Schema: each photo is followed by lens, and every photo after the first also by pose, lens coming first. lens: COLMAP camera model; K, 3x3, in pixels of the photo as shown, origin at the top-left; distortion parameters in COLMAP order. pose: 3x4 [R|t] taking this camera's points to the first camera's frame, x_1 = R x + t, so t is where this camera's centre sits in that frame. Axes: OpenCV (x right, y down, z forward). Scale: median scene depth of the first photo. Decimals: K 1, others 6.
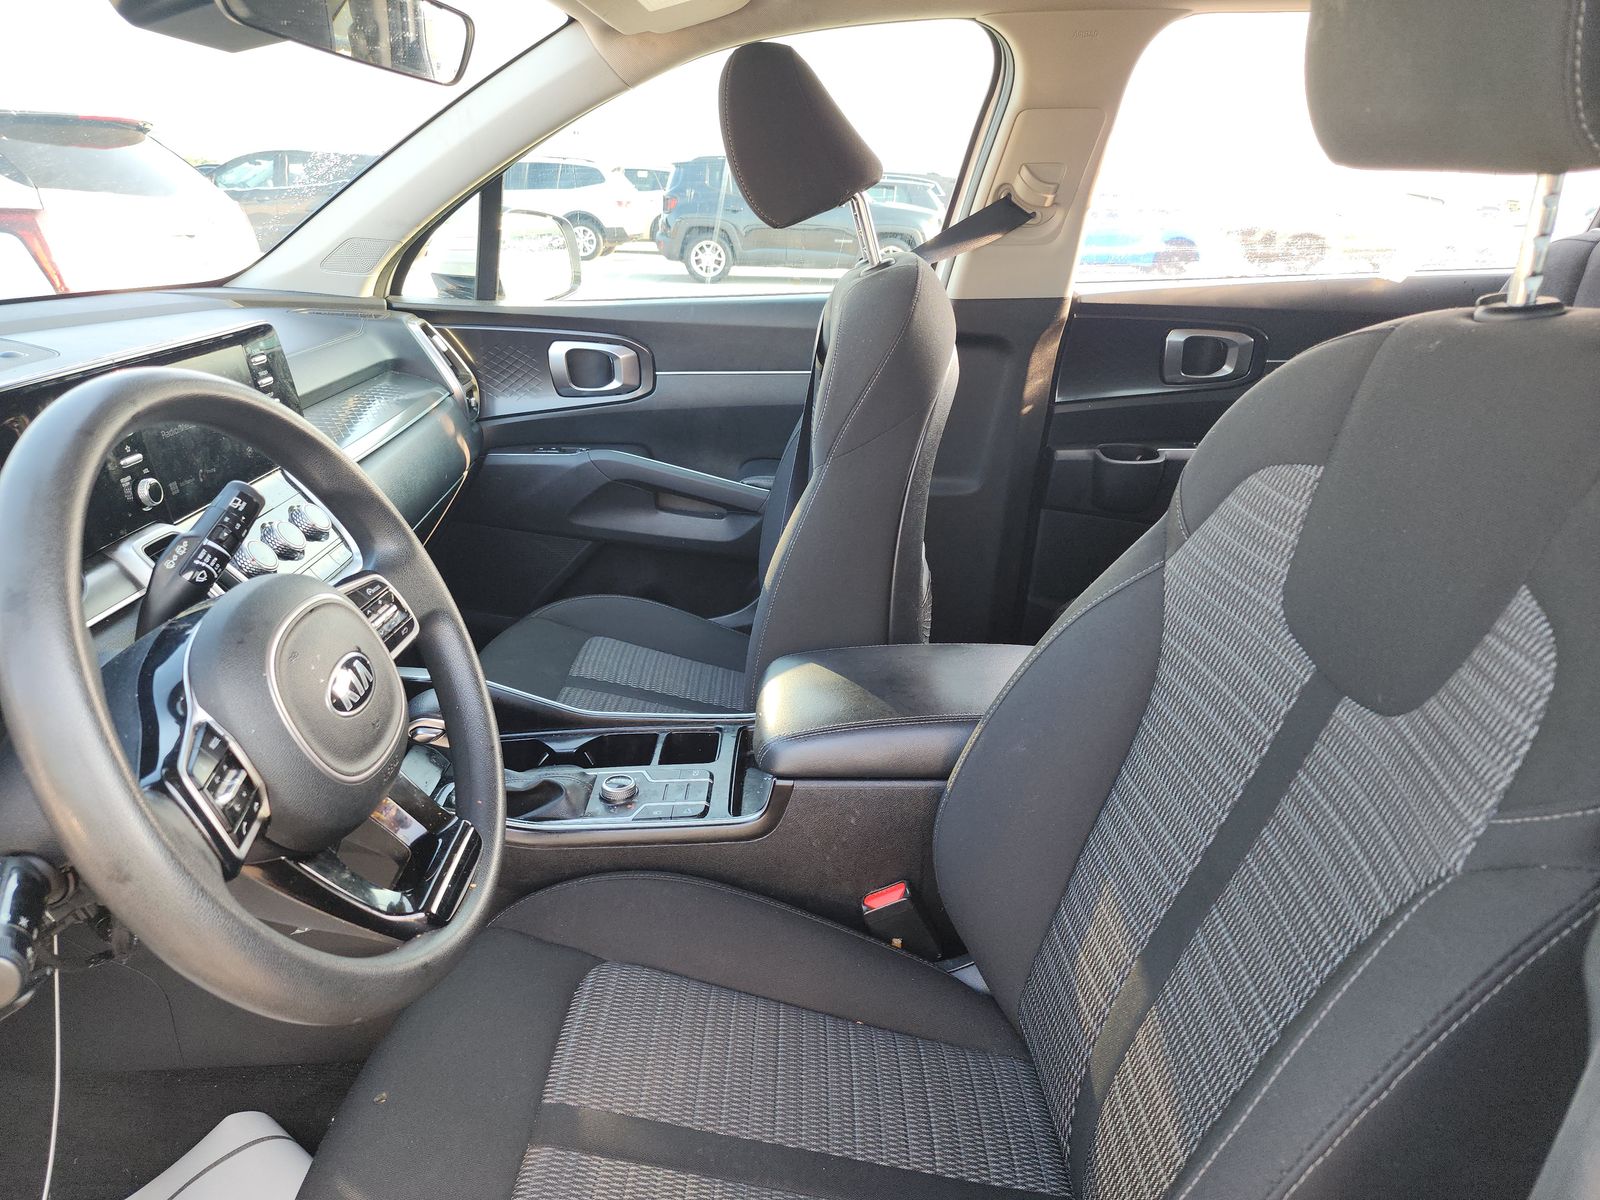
lens RADIAL K [[1093.0, 0, 800.0], [0, 1093.0, 600.0], [0, 0, 1]] dist [0.025502, -0.008370]
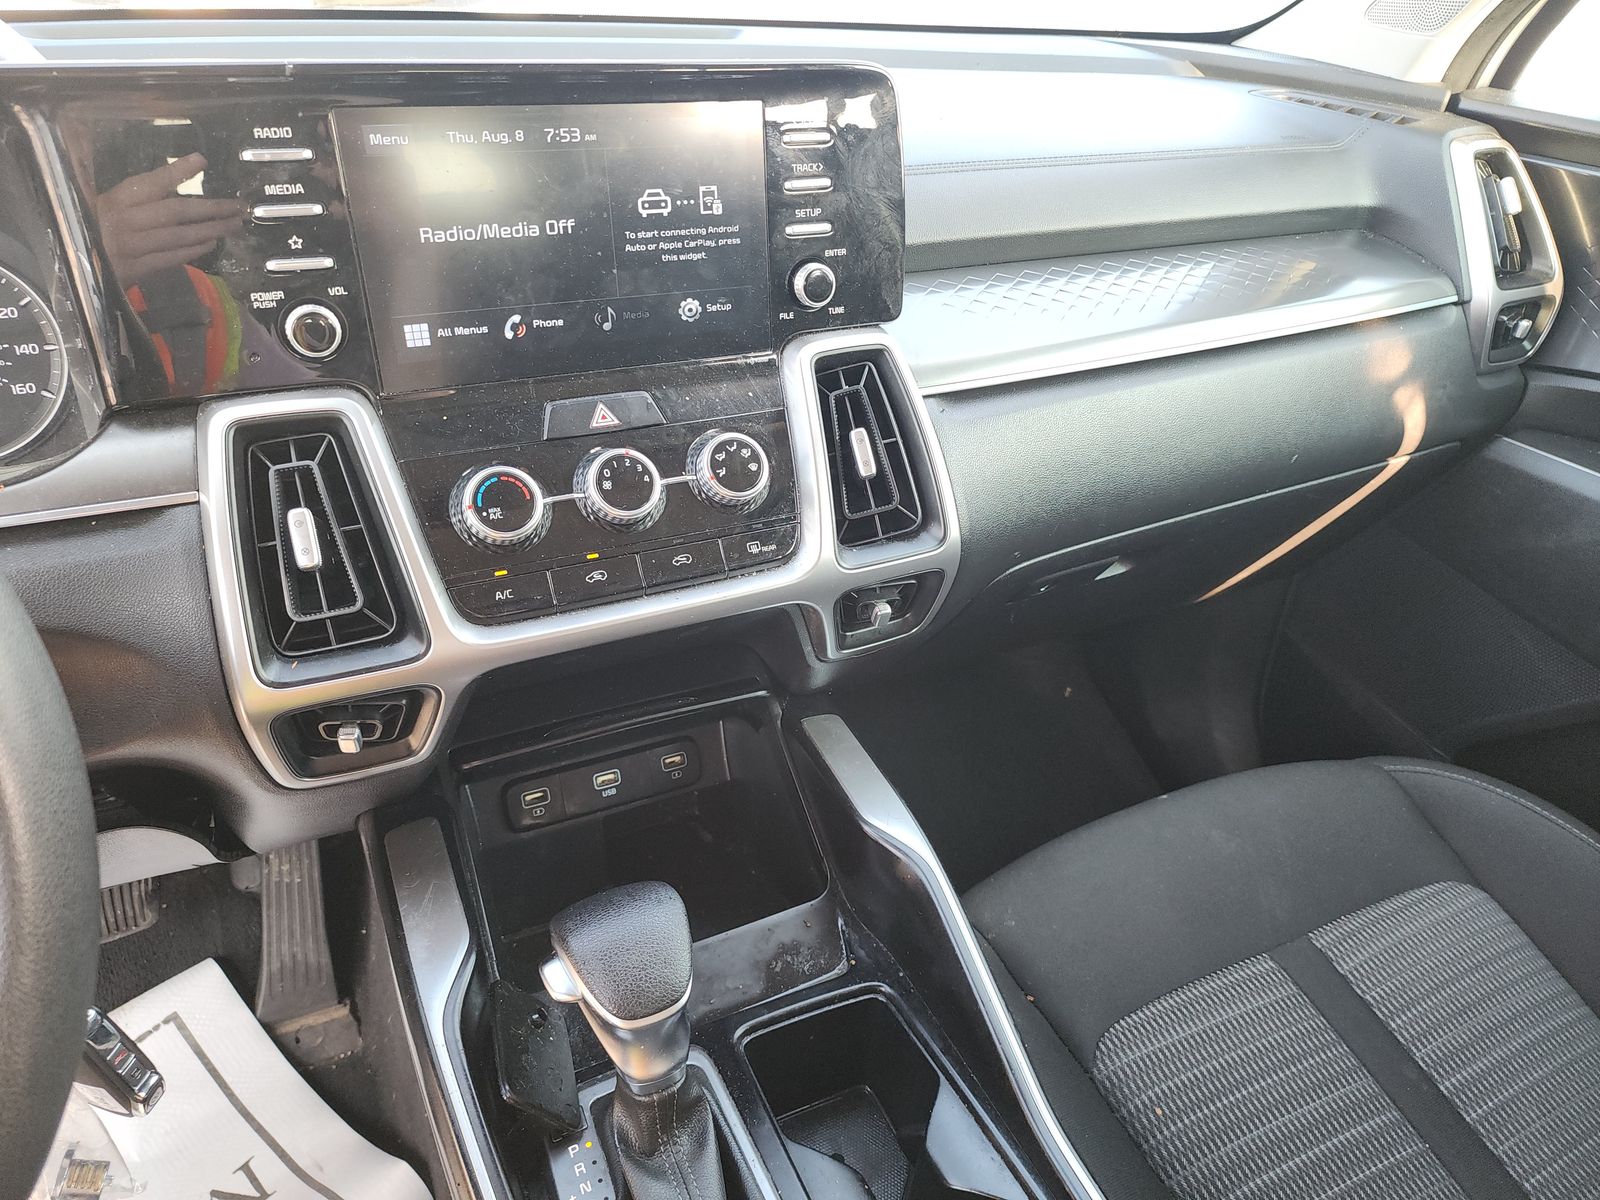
lens RADIAL K [[1093.0, 0, 800.0], [0, 1093.0, 600.0], [0, 0, 1]] dist [0.025502, -0.008370]
pose [[0.463478, 0.460510, -0.757046, -0.020608], [-0.343815, 0.880875, 0.325346, -0.128137], [0.816688, 0.109493, 0.566597, 0.488578]]
